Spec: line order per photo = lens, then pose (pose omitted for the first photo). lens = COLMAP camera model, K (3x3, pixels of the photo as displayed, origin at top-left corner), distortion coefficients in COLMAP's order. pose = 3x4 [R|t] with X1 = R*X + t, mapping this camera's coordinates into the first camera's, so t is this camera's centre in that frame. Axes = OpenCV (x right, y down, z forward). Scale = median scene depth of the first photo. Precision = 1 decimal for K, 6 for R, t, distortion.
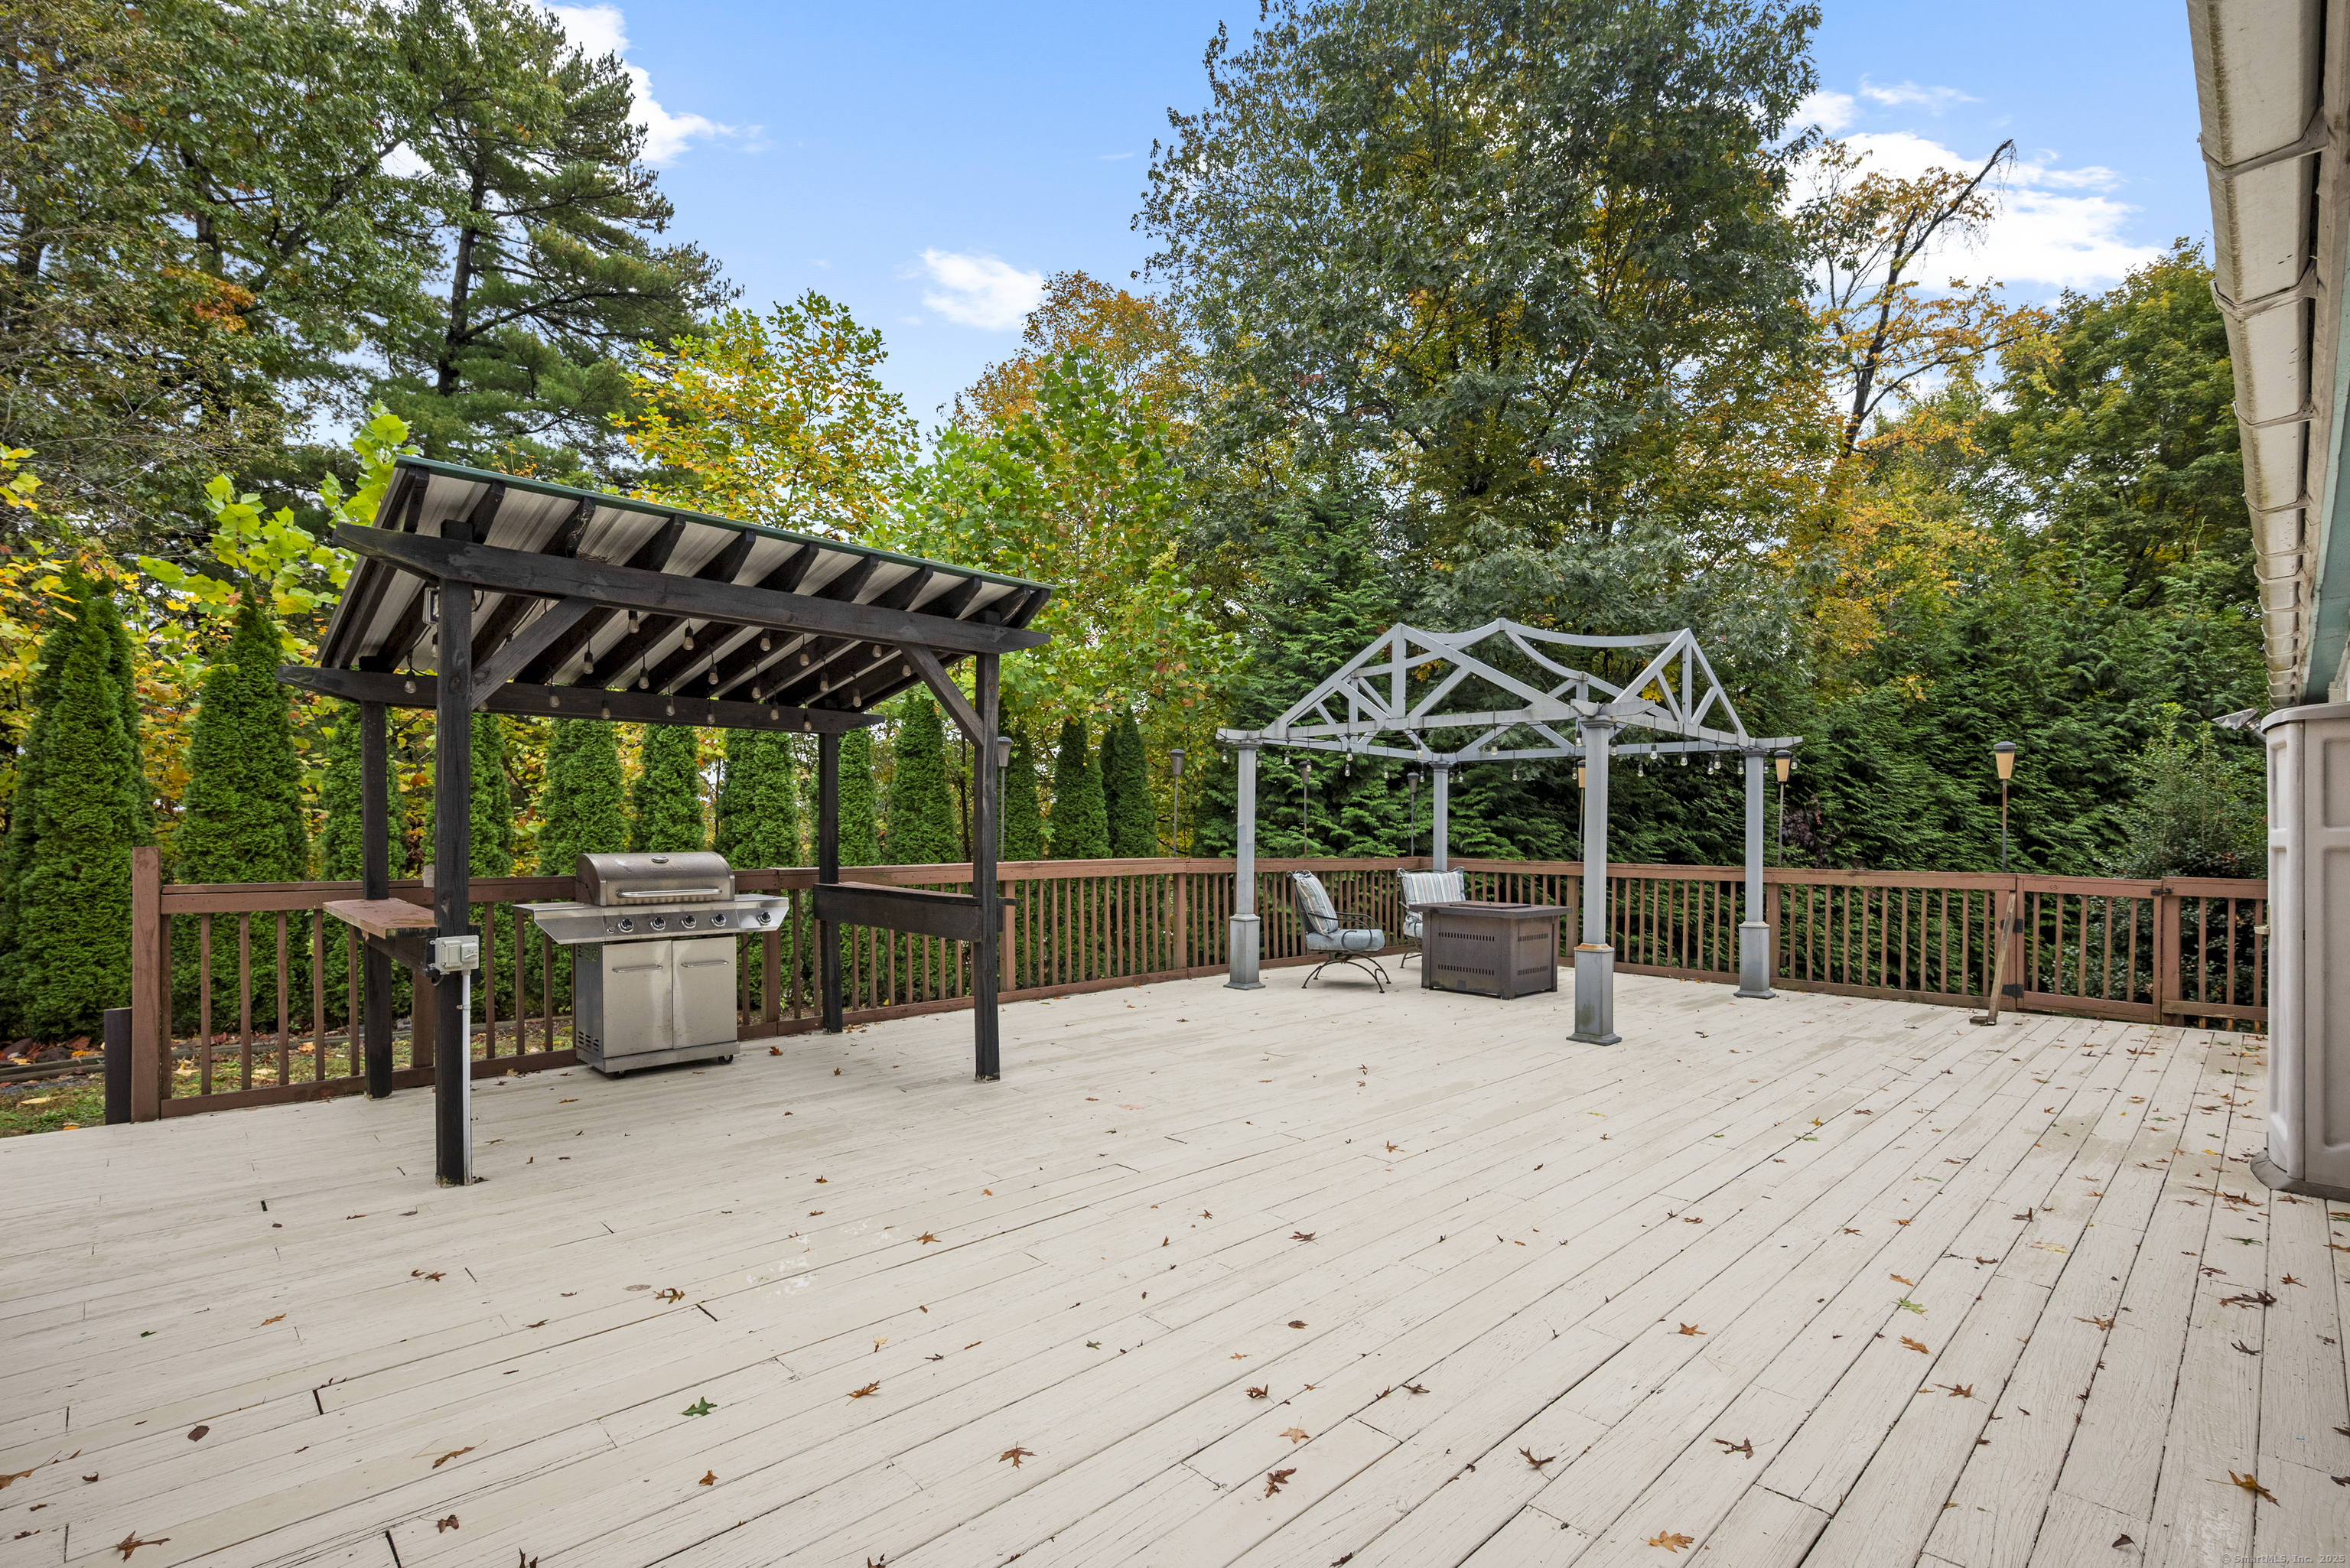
lens RADIAL K [[1053.0, 0, 1175.0], [0, 1053.0, 784.0], [0, 0, 1]] dist [0.025383, 0.000155]
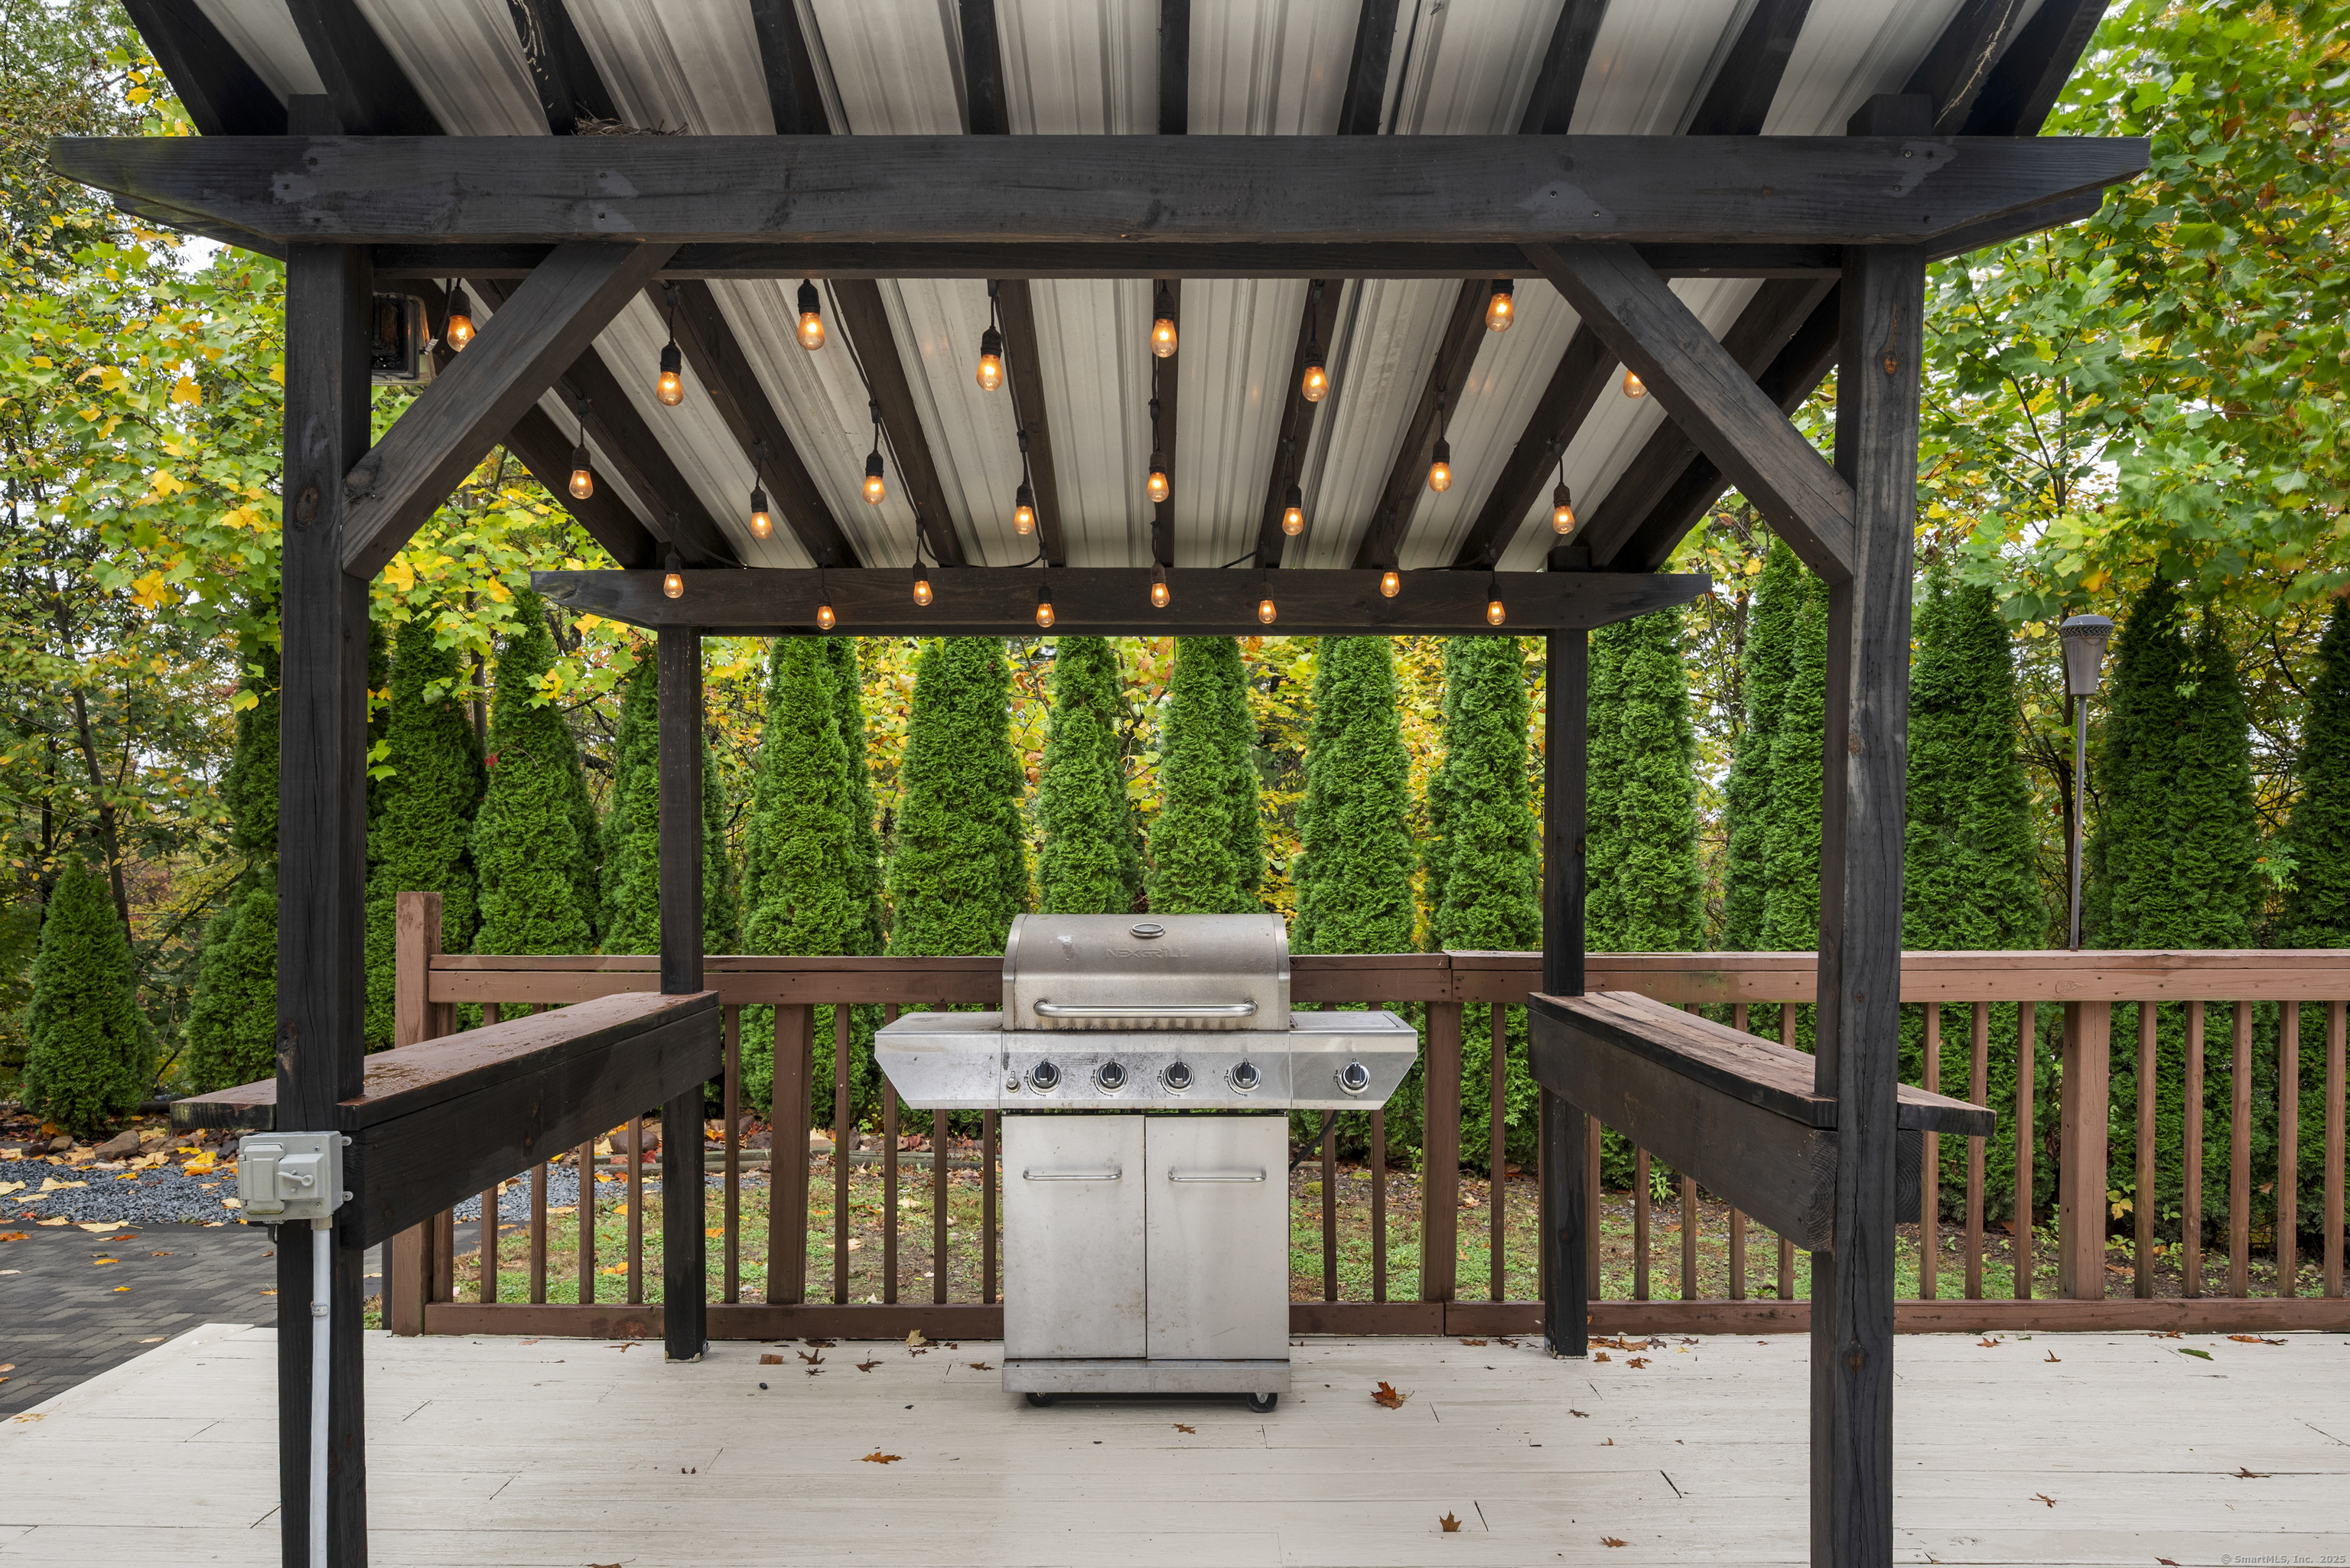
lens RADIAL K [[1560.4, 0, 1176.1], [0, 1560.4, 913.3], [0, 0, 1]] dist [-0.007358, -0.001697]
pose [[0.722731, 0.022468, -0.690764, -0.010870], [0.030268, 0.997484, 0.064112, 0.013341], [0.690466, -0.067244, 0.720233, 0.321111]]
